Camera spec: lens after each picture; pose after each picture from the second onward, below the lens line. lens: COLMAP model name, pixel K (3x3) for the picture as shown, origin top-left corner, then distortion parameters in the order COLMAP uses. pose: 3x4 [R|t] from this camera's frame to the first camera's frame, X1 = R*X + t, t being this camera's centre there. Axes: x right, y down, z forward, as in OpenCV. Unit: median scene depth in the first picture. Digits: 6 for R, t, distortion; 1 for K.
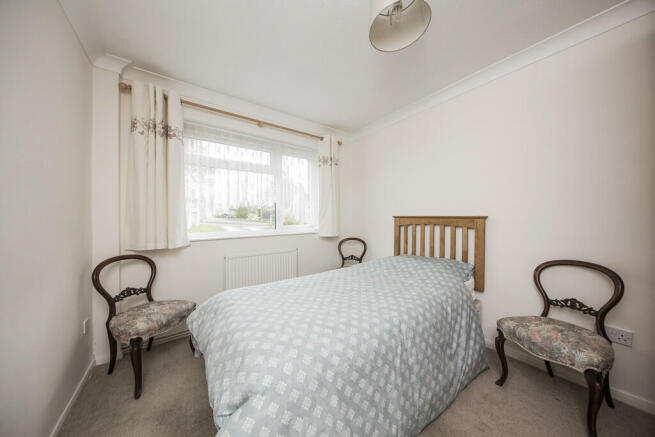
lens RADIAL K [[210.3, 0, 327.0], [0, 210.3, 218.7], [0, 0, 1]] dist [-0.000199, -0.000008]
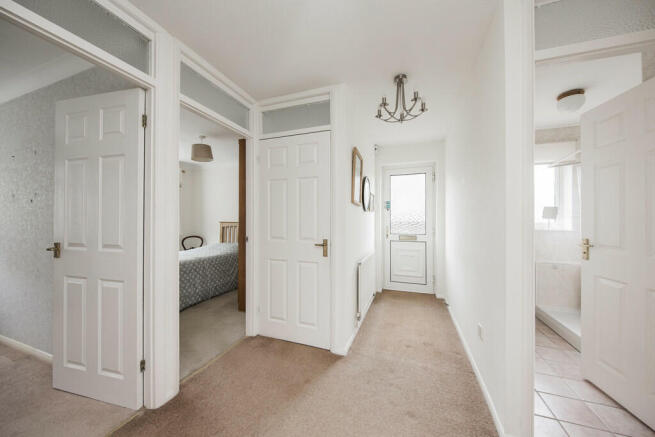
lens RADIAL K [[232.0, 0, 331.1], [0, 232.0, 220.7], [0, 0, 1]] dist [-0.012730, -0.000137]
pose [[0.827803, 0.008884, 0.560949, 0.035620], [-0.001485, 0.999906, -0.013644, 0.023739], [-0.561017, 0.010462, 0.827738, -2.748191]]
